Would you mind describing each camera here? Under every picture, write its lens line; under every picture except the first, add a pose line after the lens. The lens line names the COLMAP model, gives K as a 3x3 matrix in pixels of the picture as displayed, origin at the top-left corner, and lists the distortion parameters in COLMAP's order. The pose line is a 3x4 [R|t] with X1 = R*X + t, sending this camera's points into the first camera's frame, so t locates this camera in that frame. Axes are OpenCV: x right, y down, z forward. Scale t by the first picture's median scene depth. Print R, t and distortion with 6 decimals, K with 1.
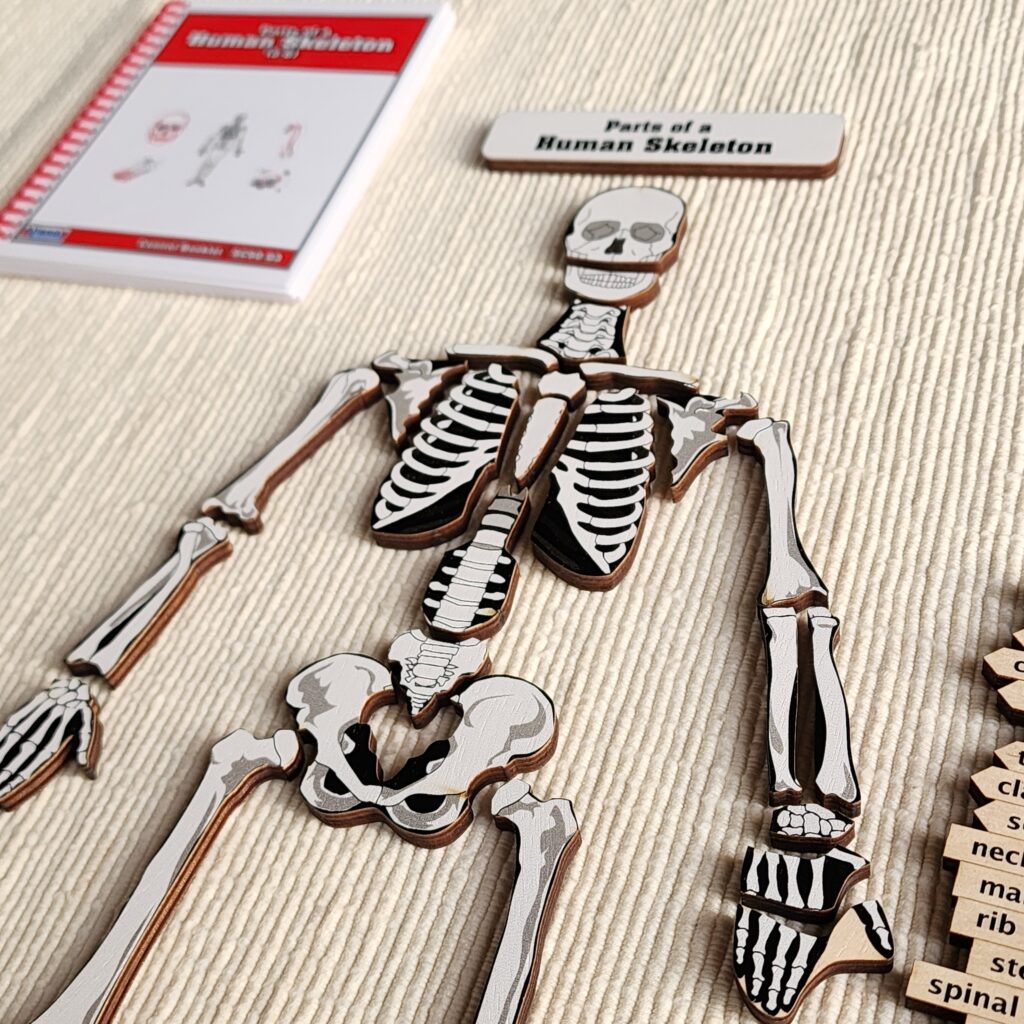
lens RADIAL K [[931.3, 0, 516.4], [0, 931.3, 503.7], [0, 0, 1]] dist [0.046637, -0.052751]
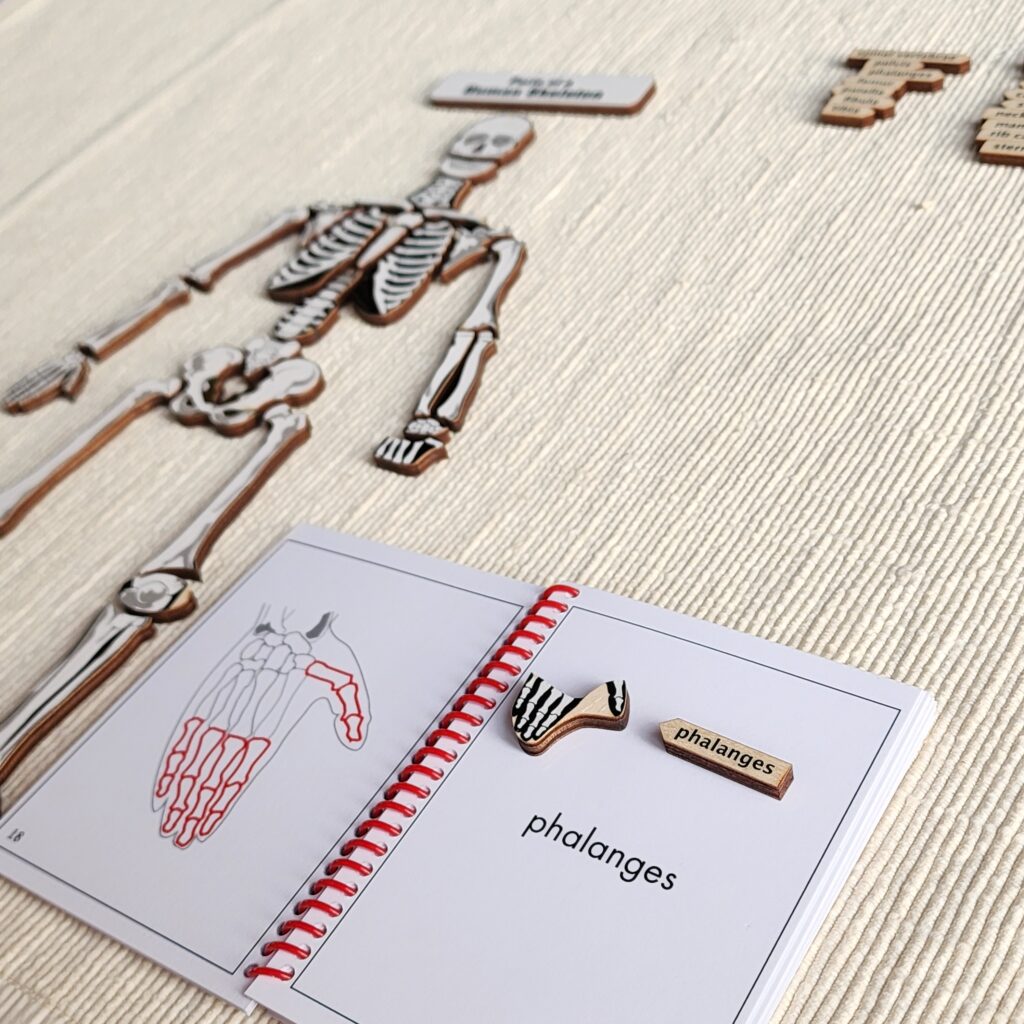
lens RADIAL K [[931.3, 0, 508.0], [0, 931.3, 518.7], [0, 0, 1]] dist [0.046637, -0.052751]
pose [[0.966342, 0.164096, -0.198129, 0.587329], [-0.179576, 0.981741, -0.062742, 0.416019], [0.184216, 0.096210, 0.978166, -0.408368]]
